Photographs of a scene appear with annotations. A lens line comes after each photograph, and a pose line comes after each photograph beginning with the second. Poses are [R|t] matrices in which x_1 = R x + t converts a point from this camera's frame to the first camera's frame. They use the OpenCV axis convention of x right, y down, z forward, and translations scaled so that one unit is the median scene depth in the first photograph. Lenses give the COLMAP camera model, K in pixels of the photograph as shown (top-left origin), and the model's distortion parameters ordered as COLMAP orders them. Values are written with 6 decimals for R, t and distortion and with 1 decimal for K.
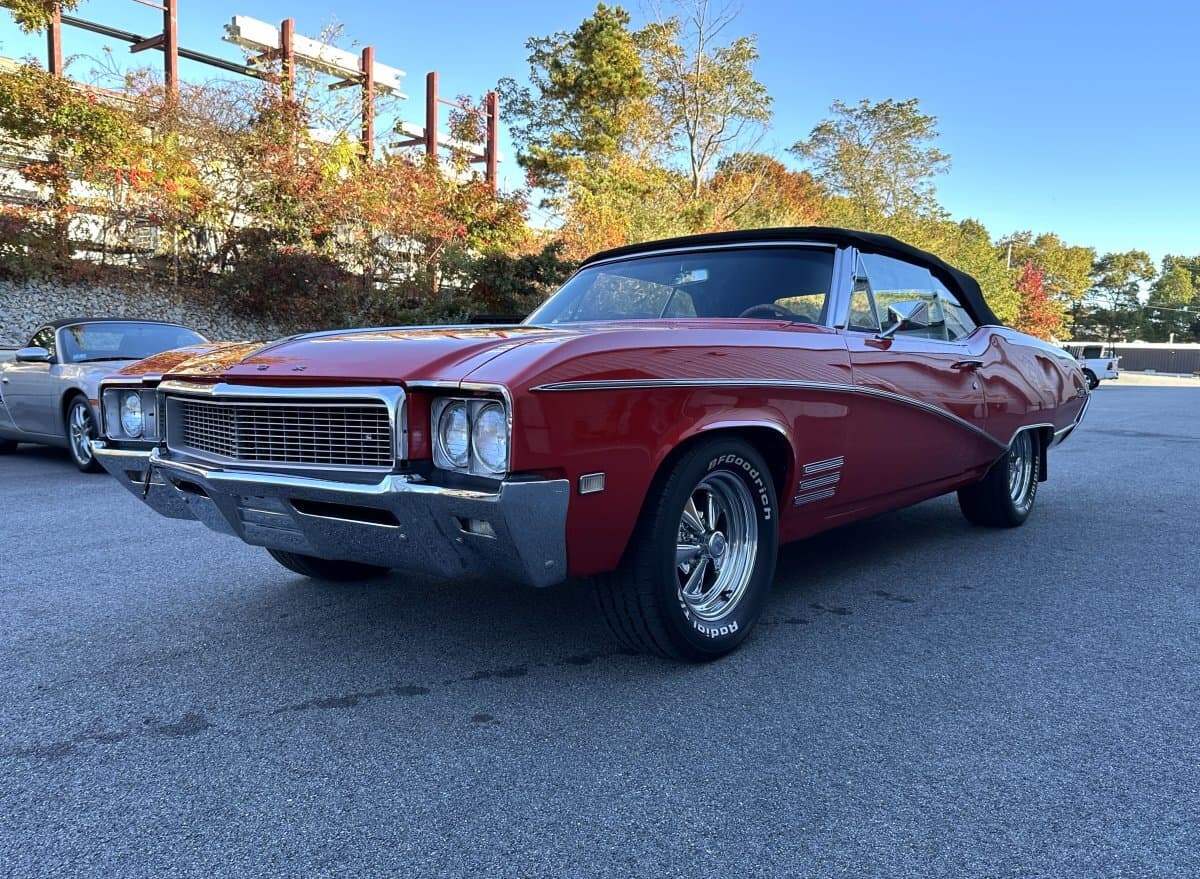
lens RADIAL K [[985.4, 0, 654.8], [0, 985.4, 442.9], [0, 0, 1]] dist [0.052344, -0.083106]
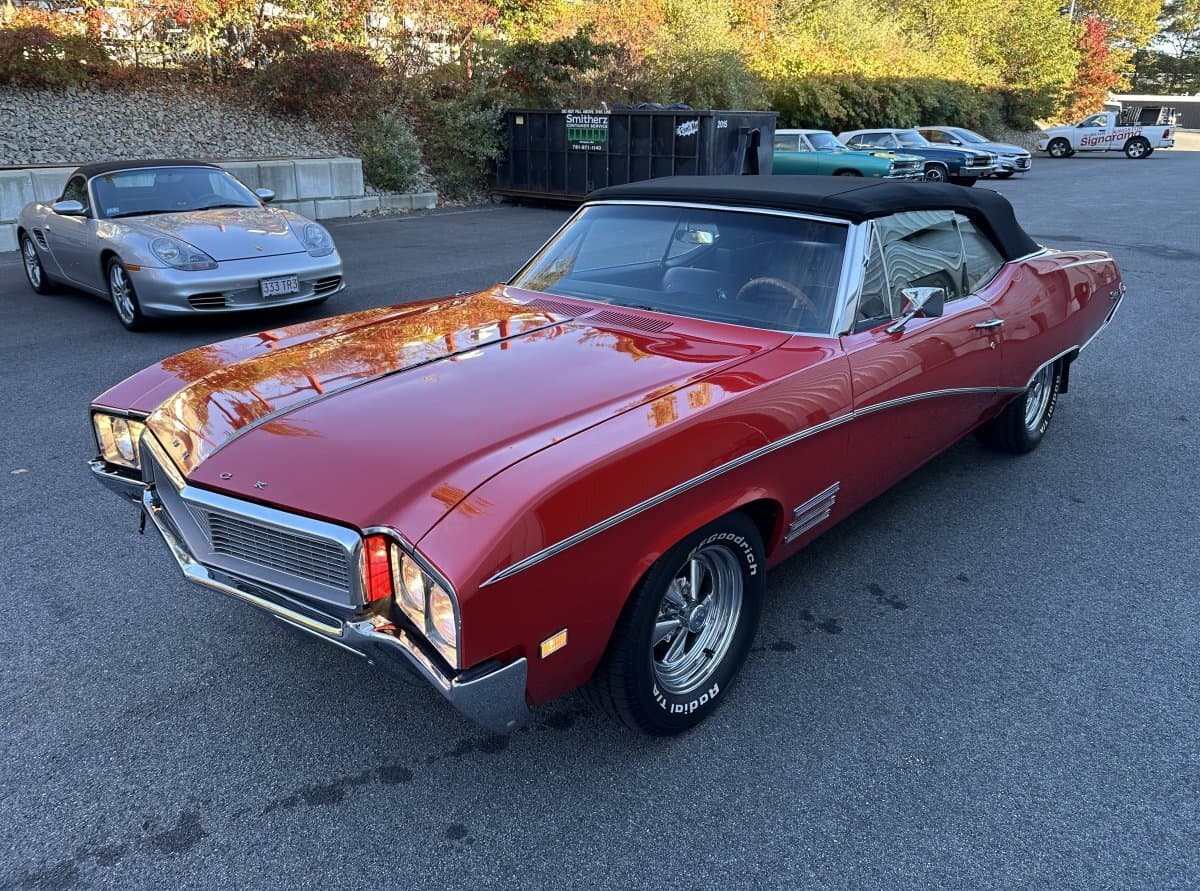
lens RADIAL K [[946.5, 0, 641.3], [0, 946.5, 410.0], [0, 0, 1]] dist [0.009009, -0.012369]
pose [[0.998230, 0.014194, -0.057750, 0.022608], [-0.000665, 0.973703, 0.227821, -0.122863], [0.059465, -0.227380, 0.971989, 0.046694]]
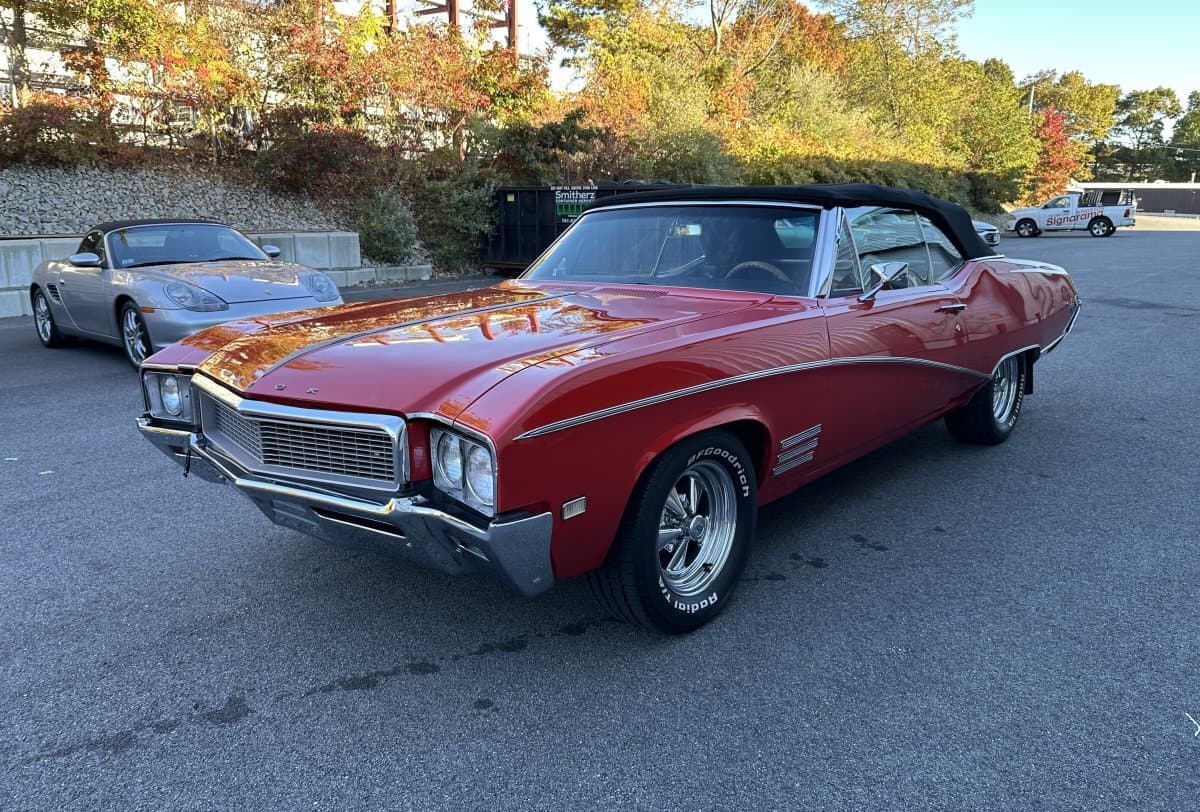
lens RADIAL K [[944.1, 0, 644.9], [0, 944.1, 389.9], [0, 0, 1]] dist [0.046239, -0.070794]
pose [[0.999196, -0.007377, -0.039418, 0.018415], [0.011783, 0.993554, 0.112749, -0.065542], [0.038333, -0.113123, 0.992841, -0.012416]]
